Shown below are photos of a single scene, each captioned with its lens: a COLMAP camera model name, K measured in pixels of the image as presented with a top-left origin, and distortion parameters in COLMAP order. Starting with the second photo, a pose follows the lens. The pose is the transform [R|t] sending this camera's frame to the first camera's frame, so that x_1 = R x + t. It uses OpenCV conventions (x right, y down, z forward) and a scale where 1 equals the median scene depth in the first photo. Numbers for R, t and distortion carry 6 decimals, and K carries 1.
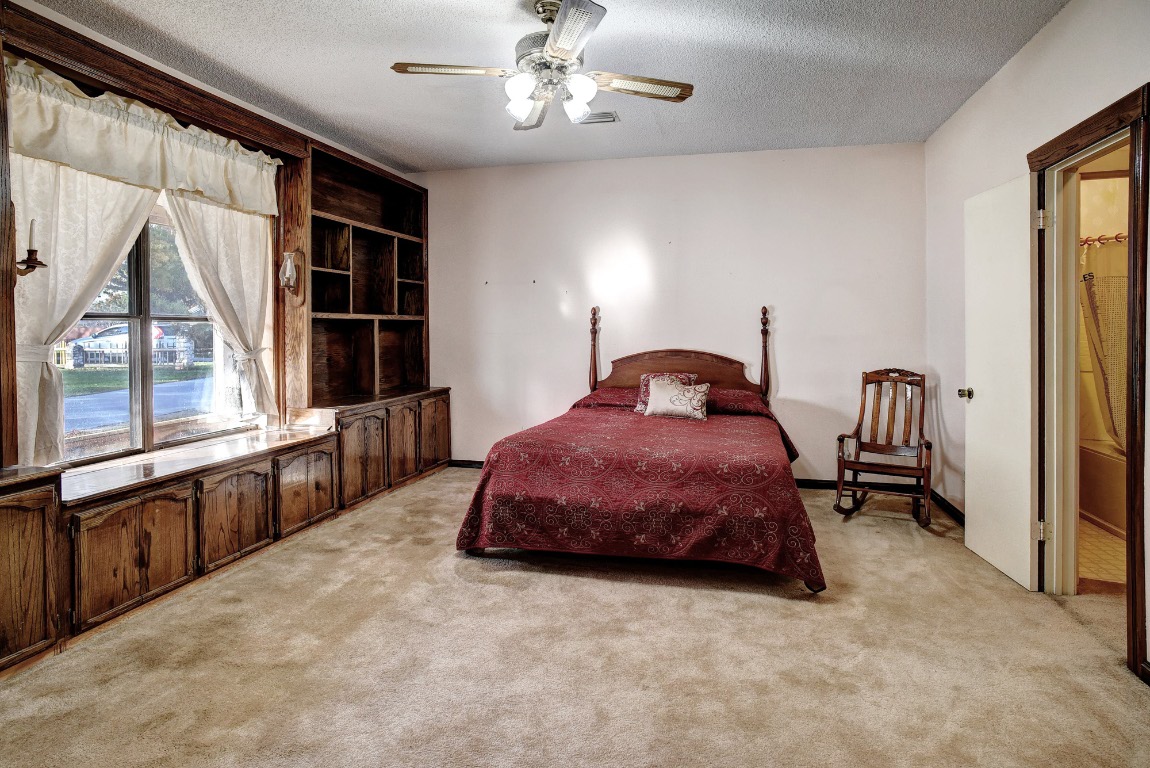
lens RADIAL K [[601.4, 0, 575.0], [0, 601.4, 384.0], [0, 0, 1]] dist [-0.001248, 0.000432]
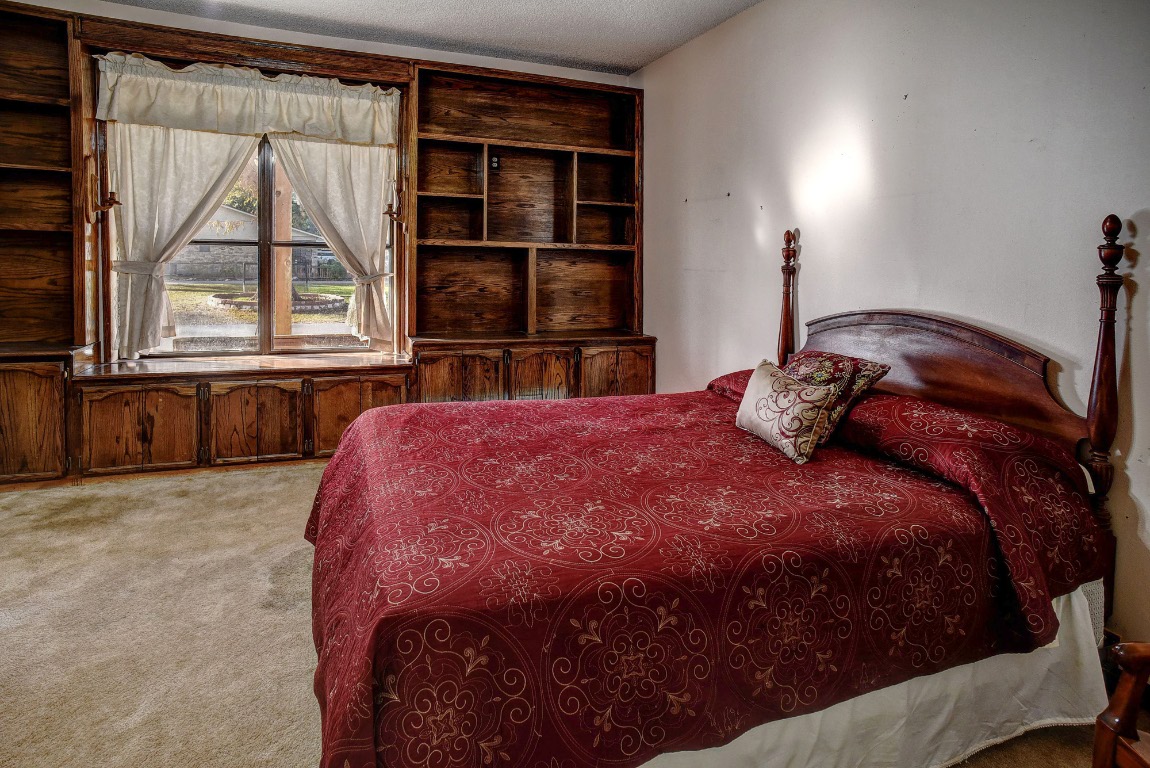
lens RADIAL K [[620.9, 0, 572.3], [0, 620.9, 313.3], [0, 0, 1]] dist [-0.015241, 0.001201]
pose [[0.589184, 0.083853, -0.803636, 0.652834], [-0.097458, 0.994714, 0.032340, -0.071092], [0.802100, 0.059266, 0.594242, 0.762897]]
